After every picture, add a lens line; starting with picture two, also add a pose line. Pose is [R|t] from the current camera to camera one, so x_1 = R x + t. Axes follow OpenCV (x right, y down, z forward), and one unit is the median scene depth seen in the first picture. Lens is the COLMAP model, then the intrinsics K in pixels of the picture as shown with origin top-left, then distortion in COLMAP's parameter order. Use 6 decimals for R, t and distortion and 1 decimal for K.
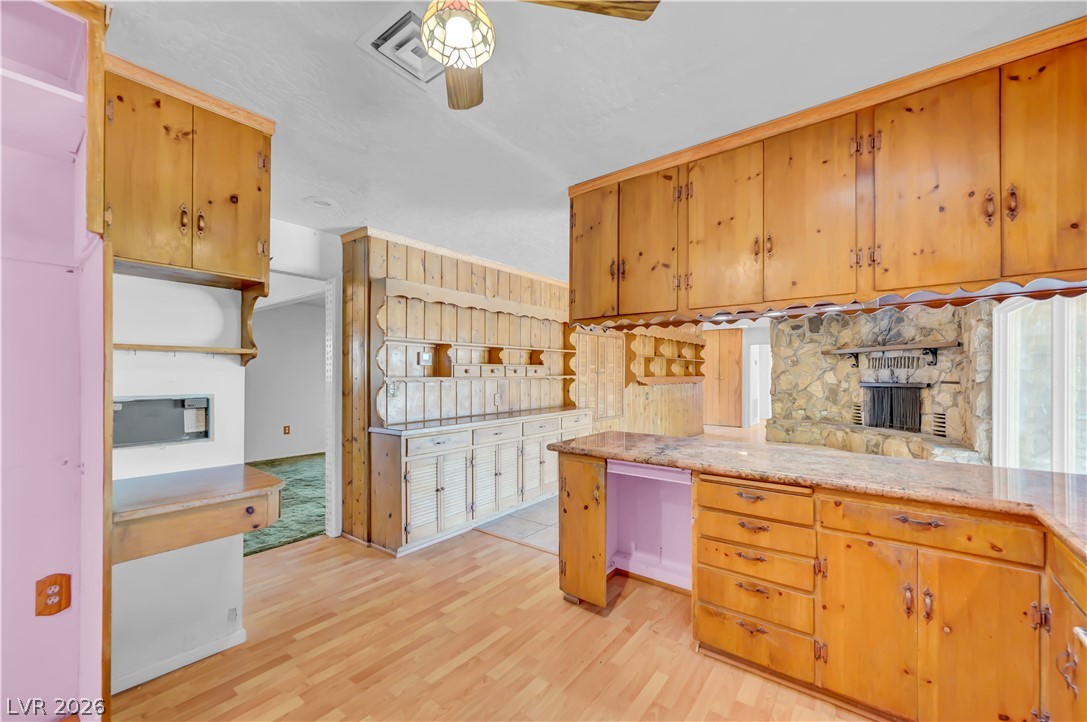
lens RADIAL K [[432.8, 0, 547.7], [0, 432.8, 376.3], [0, 0, 1]] dist [0.000441, 0.000289]
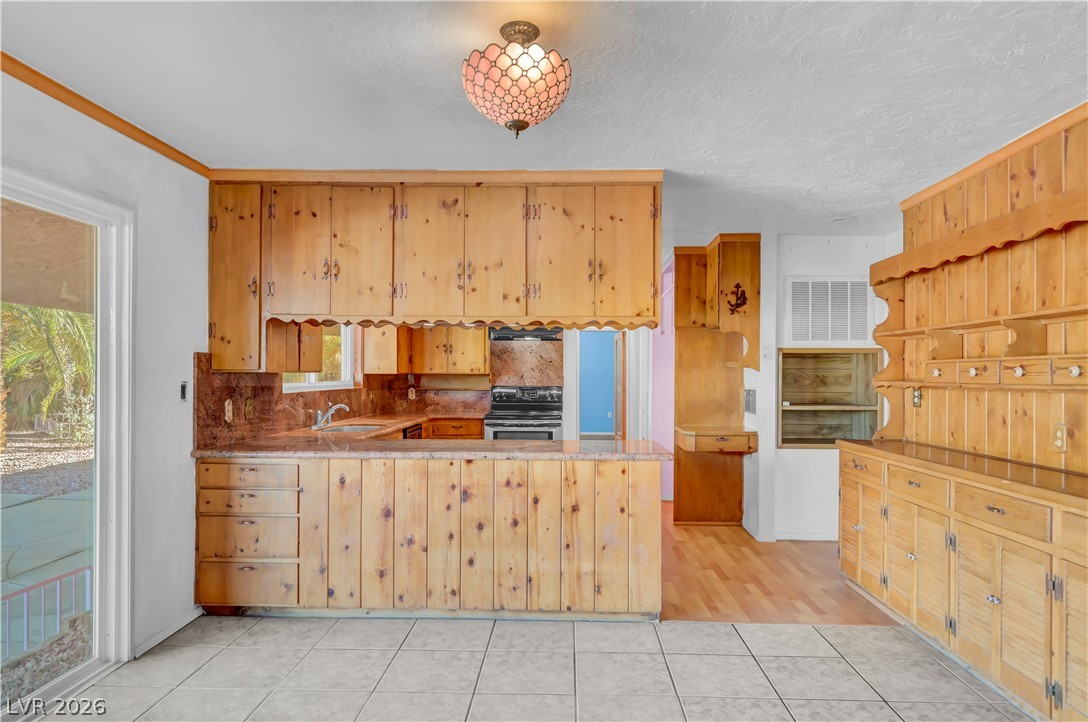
lens RADIAL K [[671.6, 0, 549.7], [0, 671.6, 370.7], [0, 0, 1]] dist [-0.001434, 0.000045]
pose [[-0.812066, -0.006749, -0.583526, 0.448067], [-0.007177, 0.999973, -0.001578, -0.005444], [0.583521, 0.002907, -0.812093, 0.825229]]
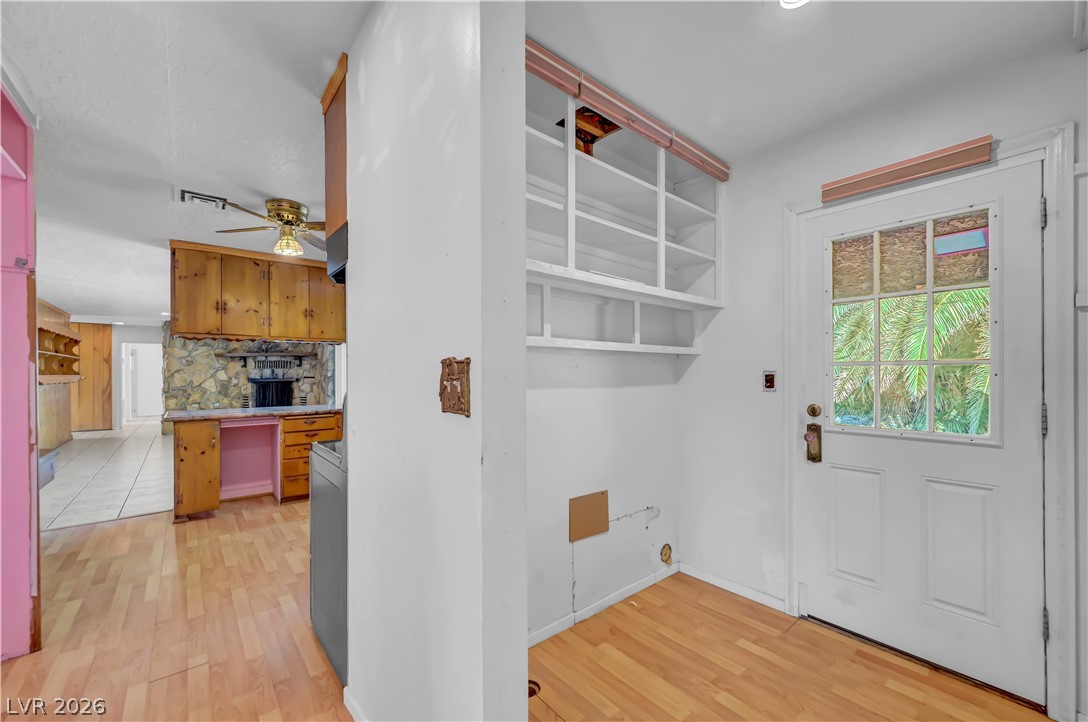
lens RADIAL K [[430.4, 0, 546.6], [0, 430.4, 372.4], [0, 0, 1]] dist [-0.000149, 0.000372]
pose [[0.217603, 0.001926, 0.976035, -0.416235], [0.008576, 0.999956, -0.003885, 0.008540], [-0.976000, 0.009216, 0.217577, -0.204794]]
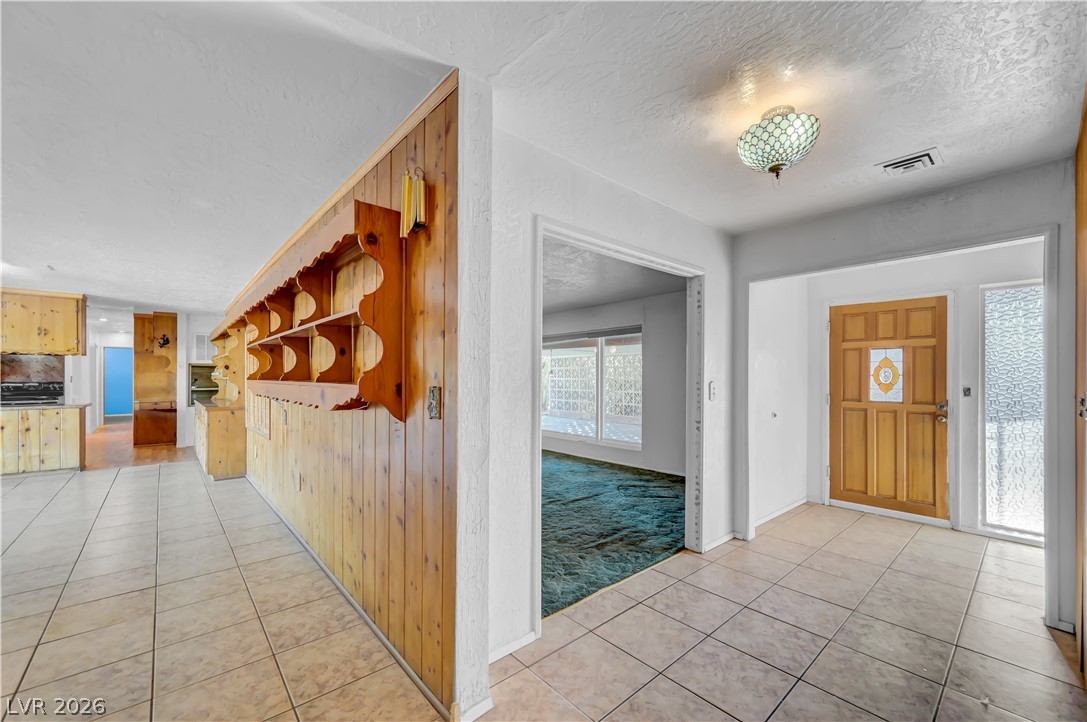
lens RADIAL K [[434.1, 0, 547.2], [0, 434.1, 375.4], [0, 0, 1]] dist [-0.000133, 0.000272]
pose [[-0.191835, -0.002506, -0.981424, 0.747390], [-0.005993, 0.999981, -0.001382, -0.006551], [0.981409, 0.005616, -0.191847, 1.541619]]
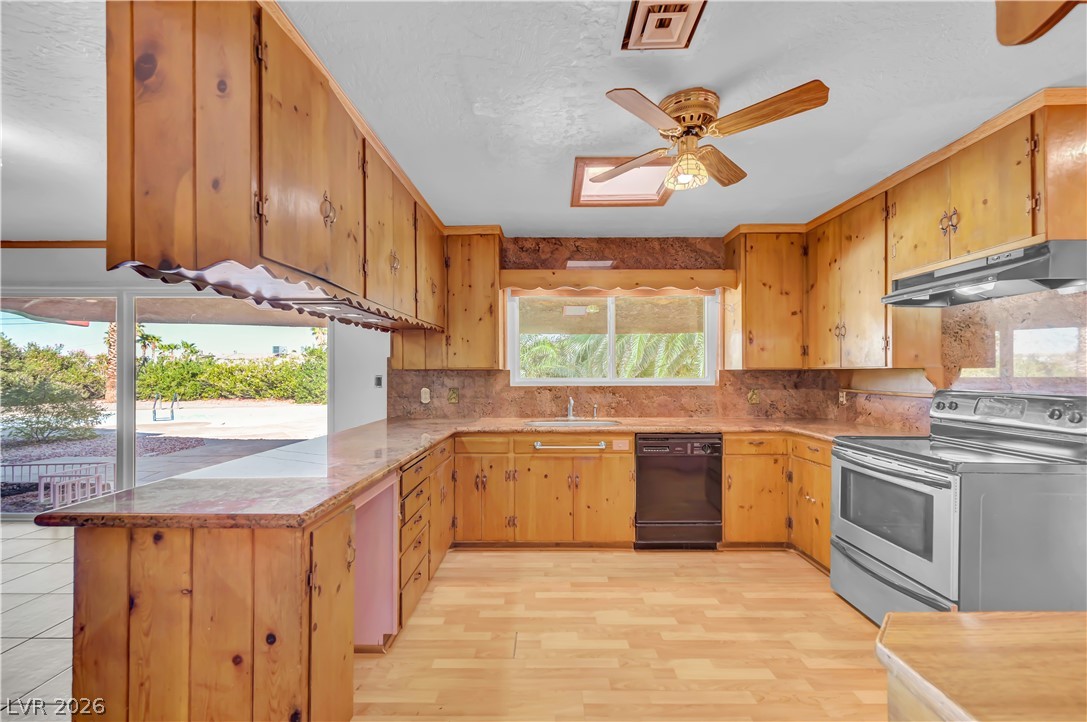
lens RADIAL K [[430.0, 0, 546.1], [0, 430.0, 372.4], [0, 0, 1]] dist [-0.000149, 0.000372]
pose [[-0.602804, 0.000761, 0.797889, -0.199513], [0.004556, 0.999987, 0.002488, -0.000010], [-0.797876, 0.005135, -0.602799, 0.397984]]
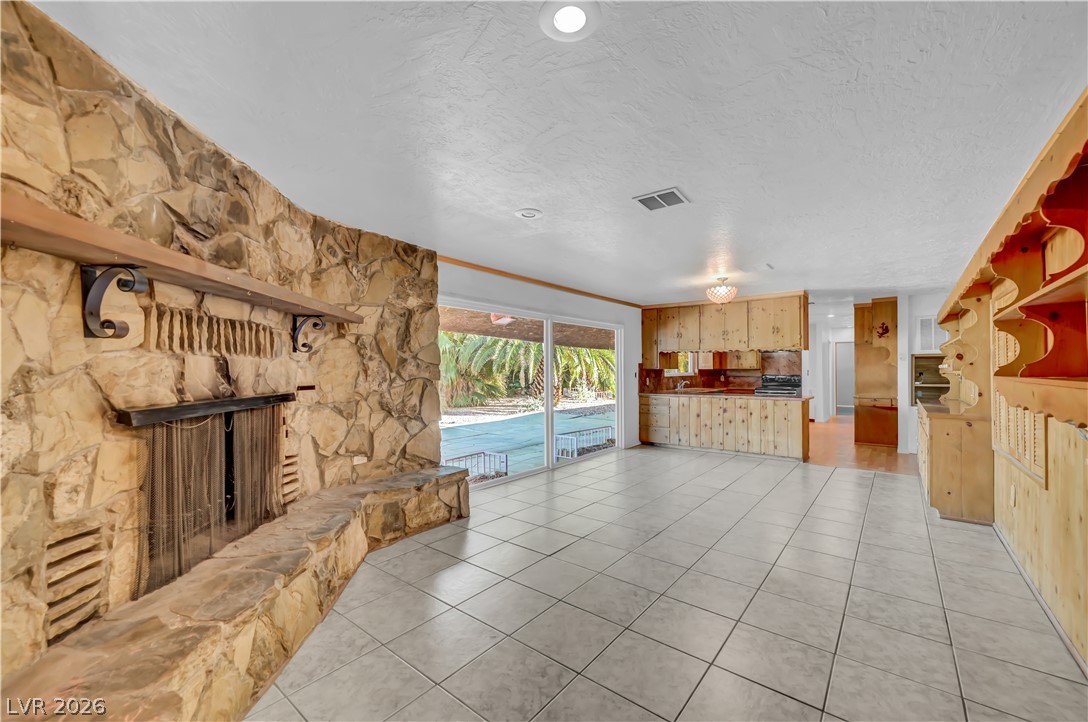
lens RADIAL K [[432.3, 0, 545.9], [0, 432.3, 369.7], [0, 0, 1]] dist [0.000251, 0.000237]
pose [[-0.999528, 0.003571, 0.030528, 0.572994], [0.003696, 0.999985, 0.004036, -0.006959], [-0.030513, 0.004147, -0.999526, 1.362699]]
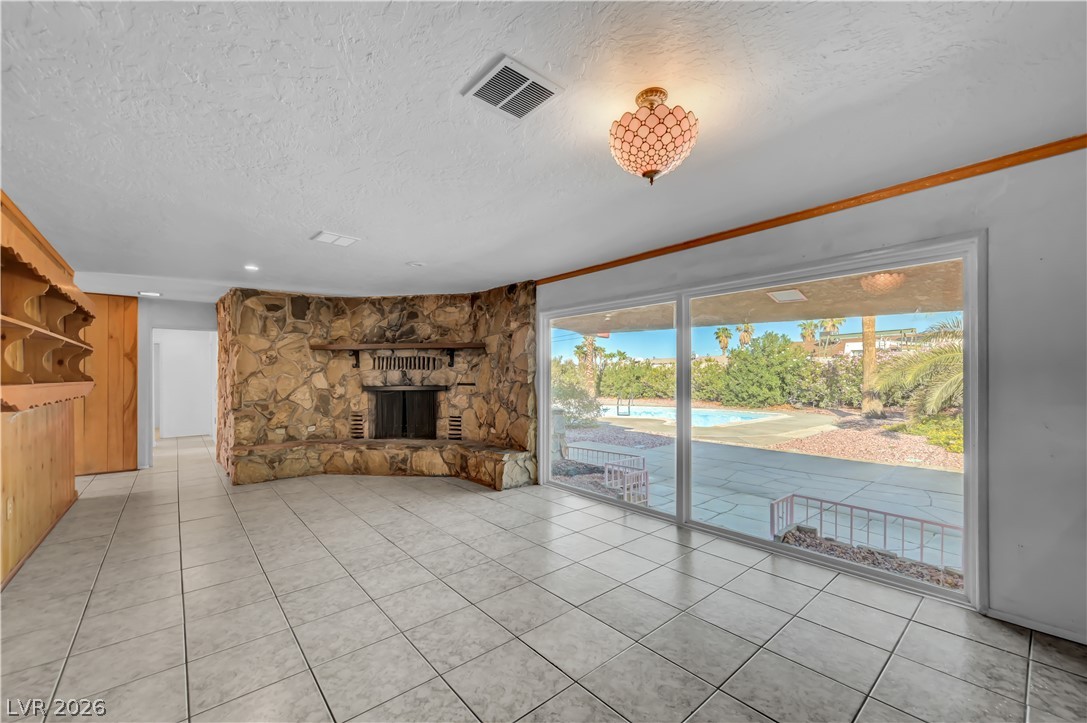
lens RADIAL K [[434.1, 0, 547.2], [0, 434.1, 375.9], [0, 0, 1]] dist [-0.000133, 0.000272]
pose [[0.205582, -0.000346, 0.978640, -0.006483], [0.008973, 0.999959, -0.001532, -0.001334], [-0.978599, 0.009096, 0.205577, 0.557026]]
